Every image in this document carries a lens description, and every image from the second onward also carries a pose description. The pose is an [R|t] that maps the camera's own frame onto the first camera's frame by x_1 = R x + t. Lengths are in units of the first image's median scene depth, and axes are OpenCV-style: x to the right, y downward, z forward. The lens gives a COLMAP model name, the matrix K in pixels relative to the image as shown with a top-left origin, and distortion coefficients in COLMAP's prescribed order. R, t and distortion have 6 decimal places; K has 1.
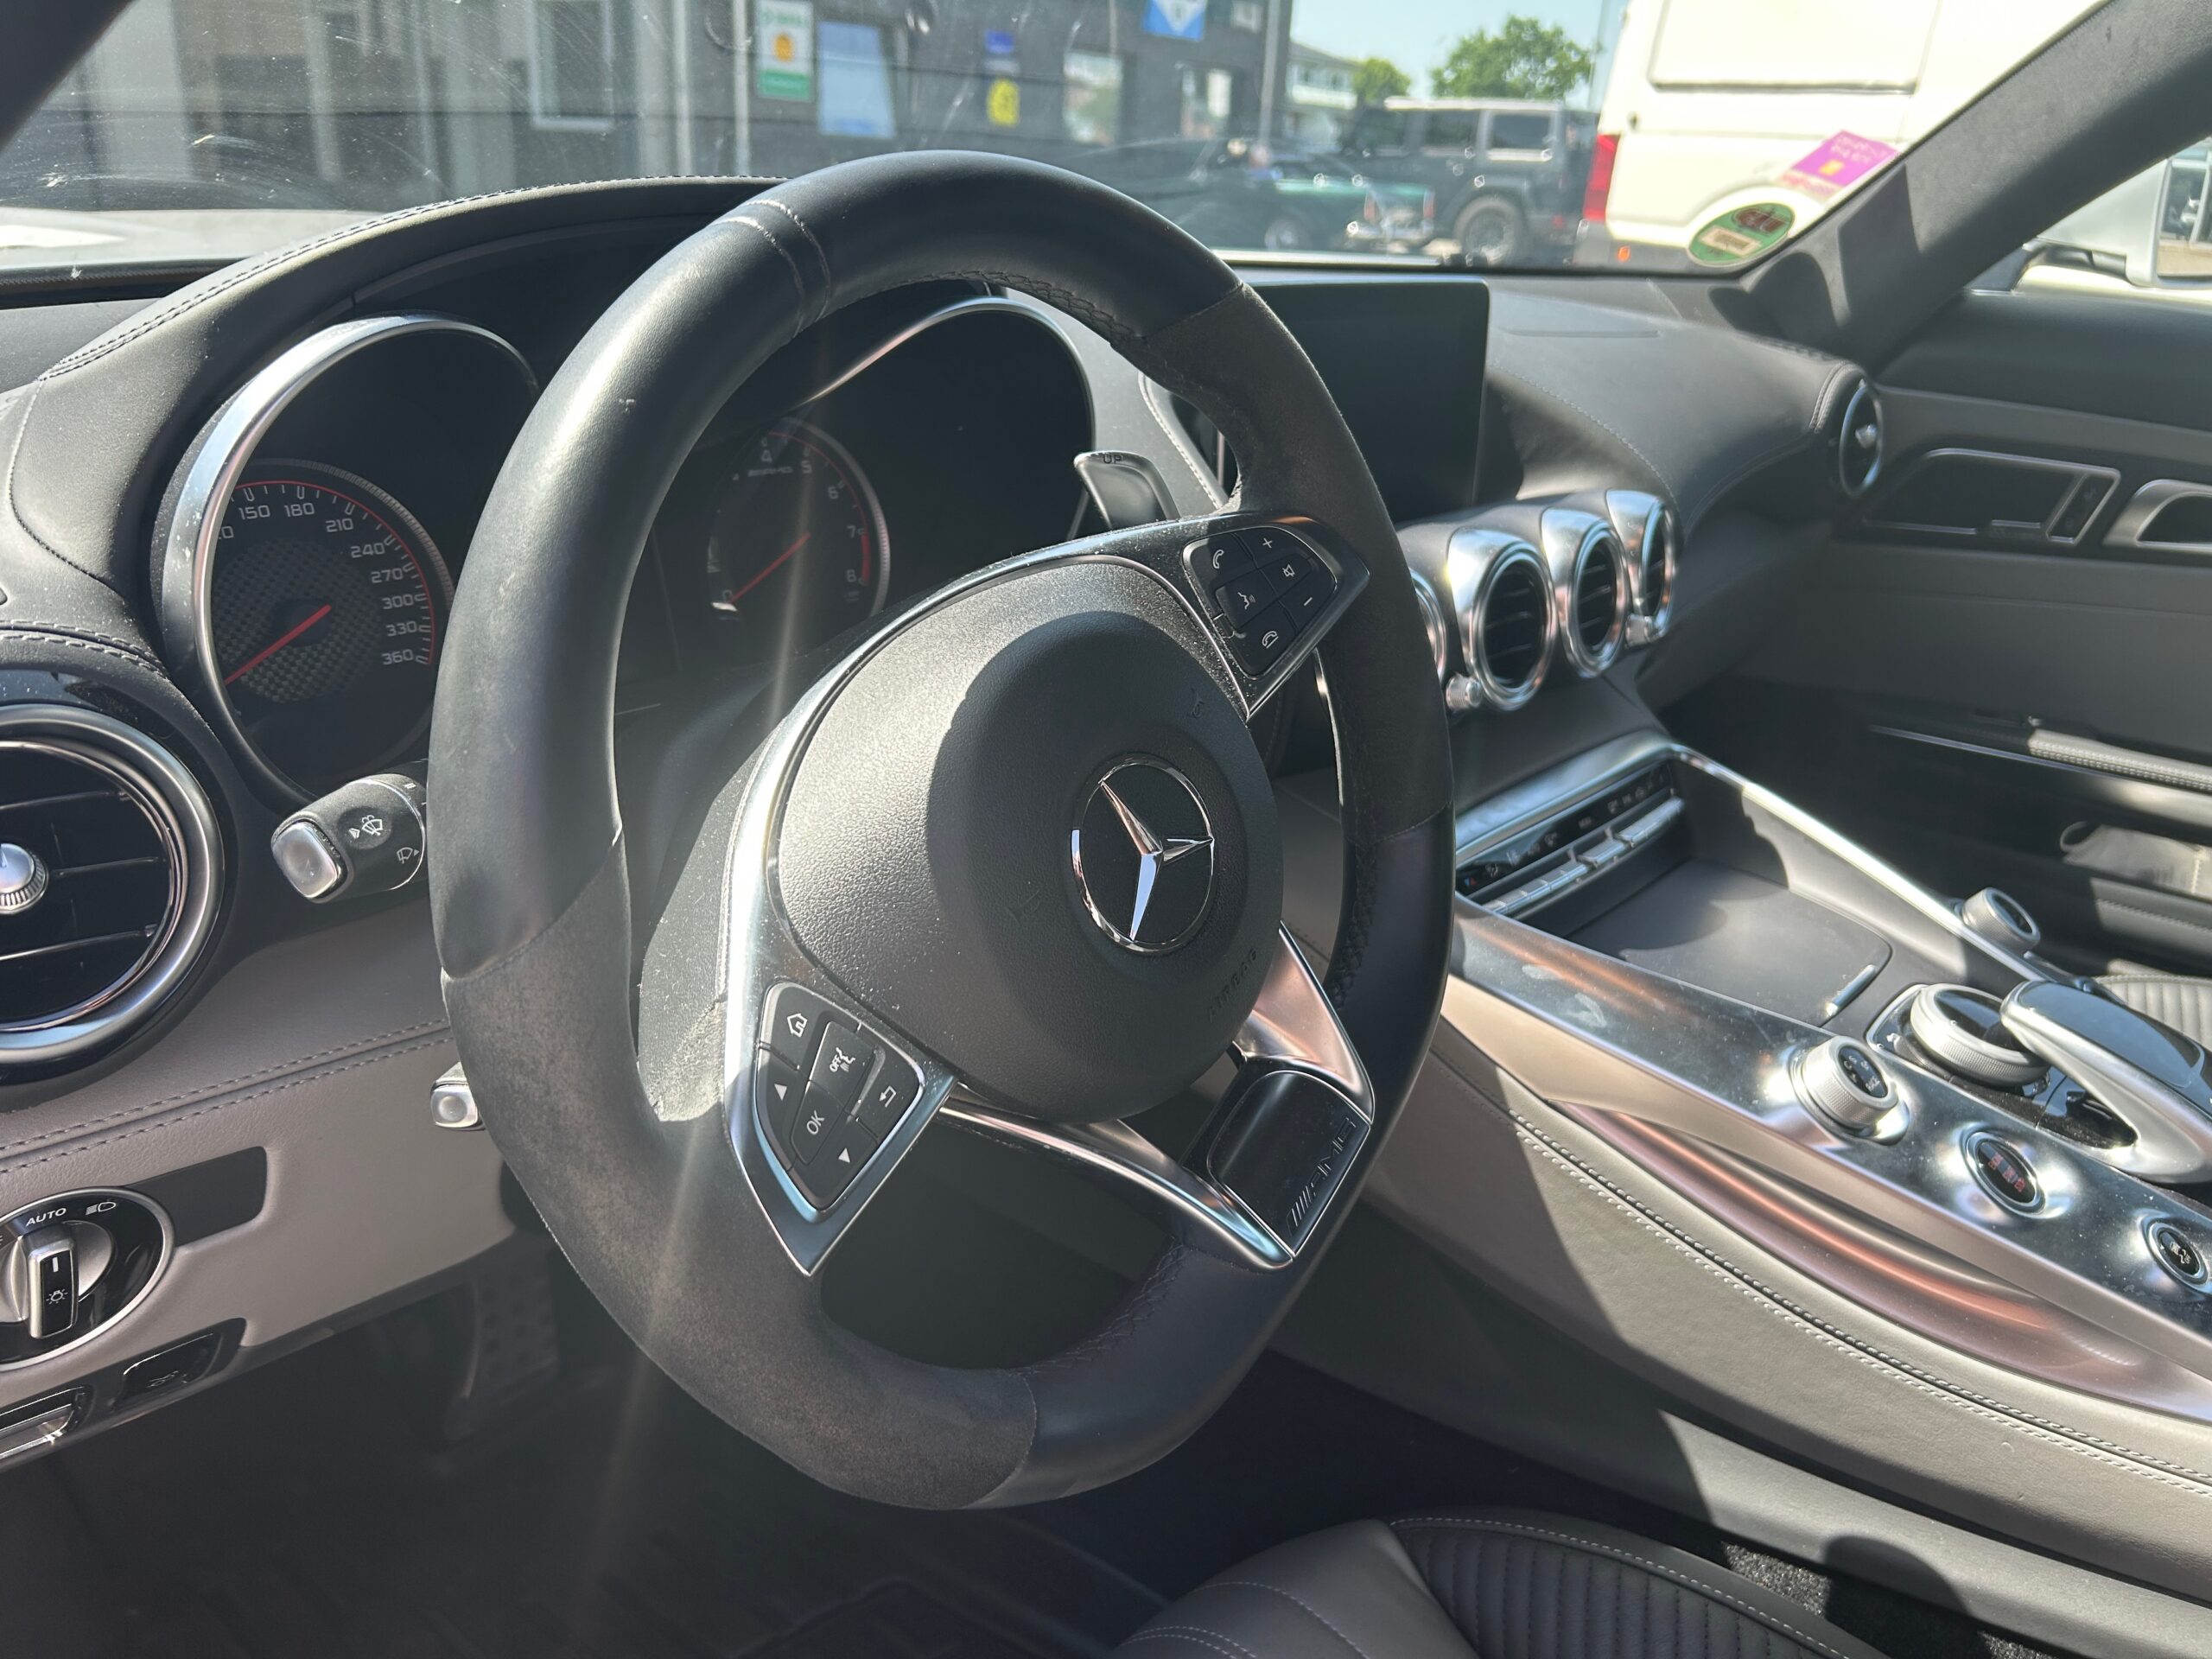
lens RADIAL K [[1689.9, 0, 1107.5], [0, 1689.9, 832.9], [0, 0, 1]] dist [0.047765, -0.047556]
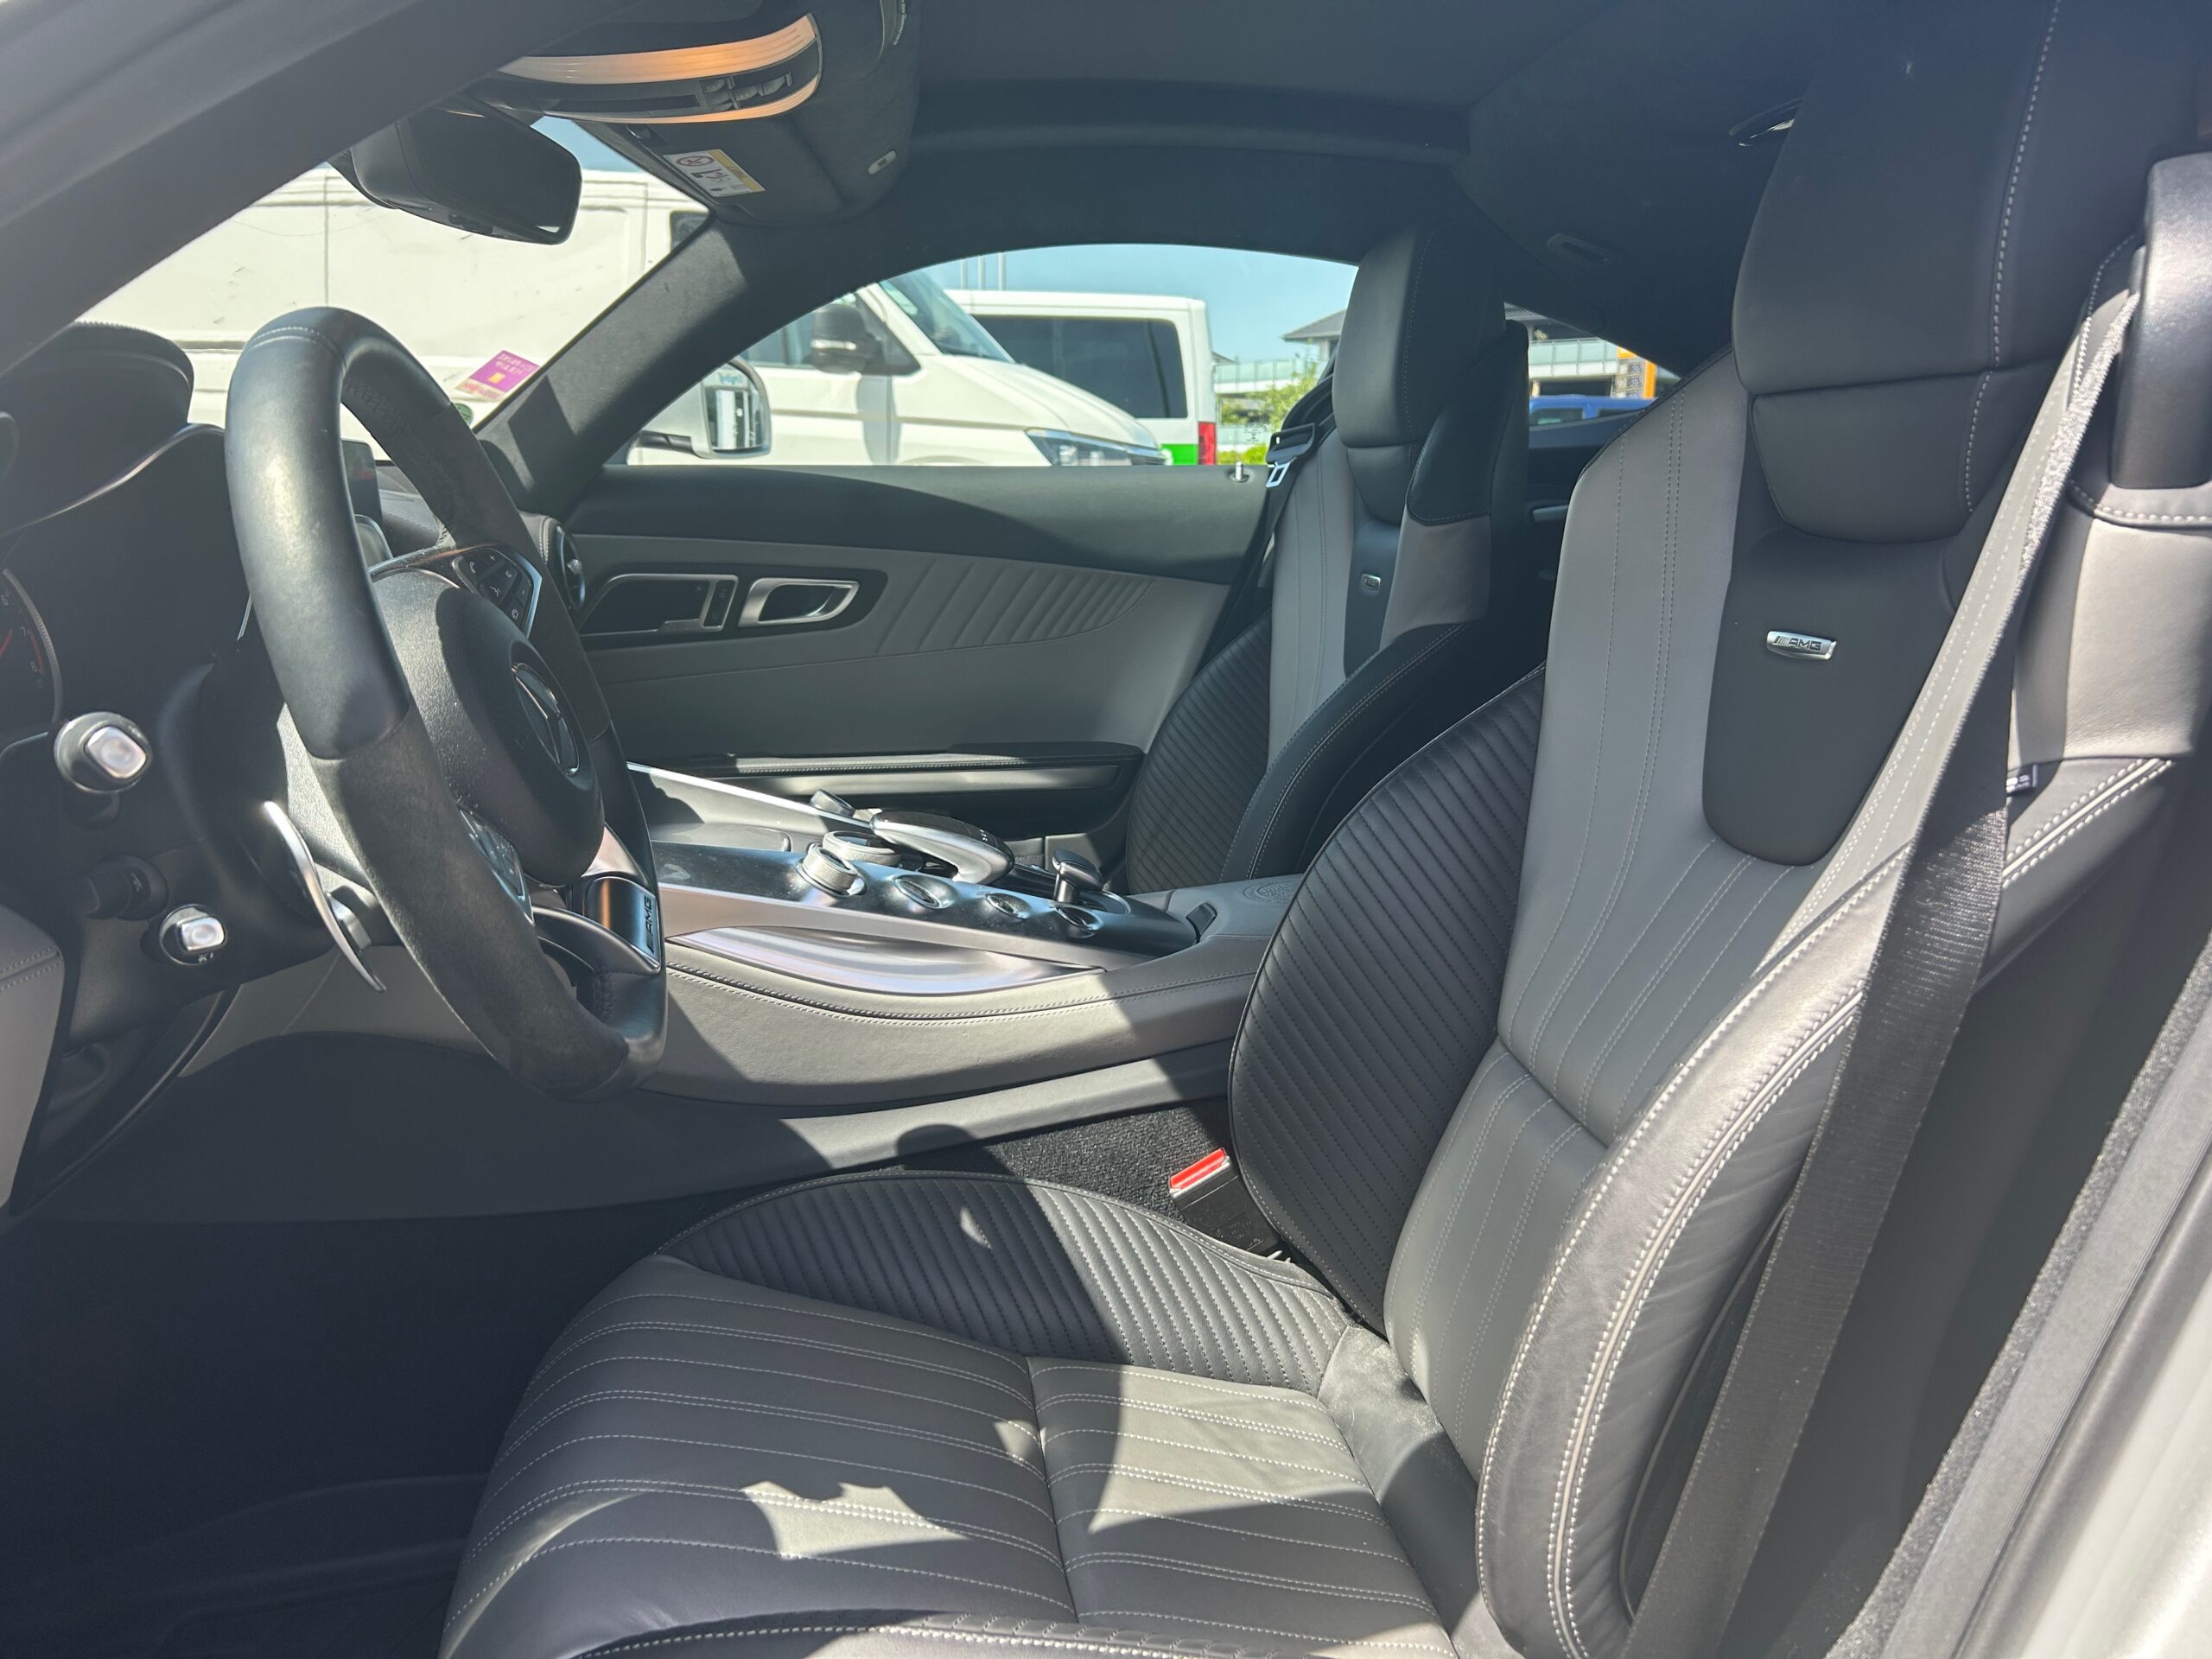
lens RADIAL K [[1689.9, 0, 1102.0], [0, 1689.9, 828.6], [0, 0, 1]] dist [0.047765, -0.047556]
pose [[0.662198, -0.196886, 0.723000, -0.298573], [0.294521, 0.955598, -0.009526, 0.103602], [-0.689022, 0.219247, 0.690782, -0.177148]]
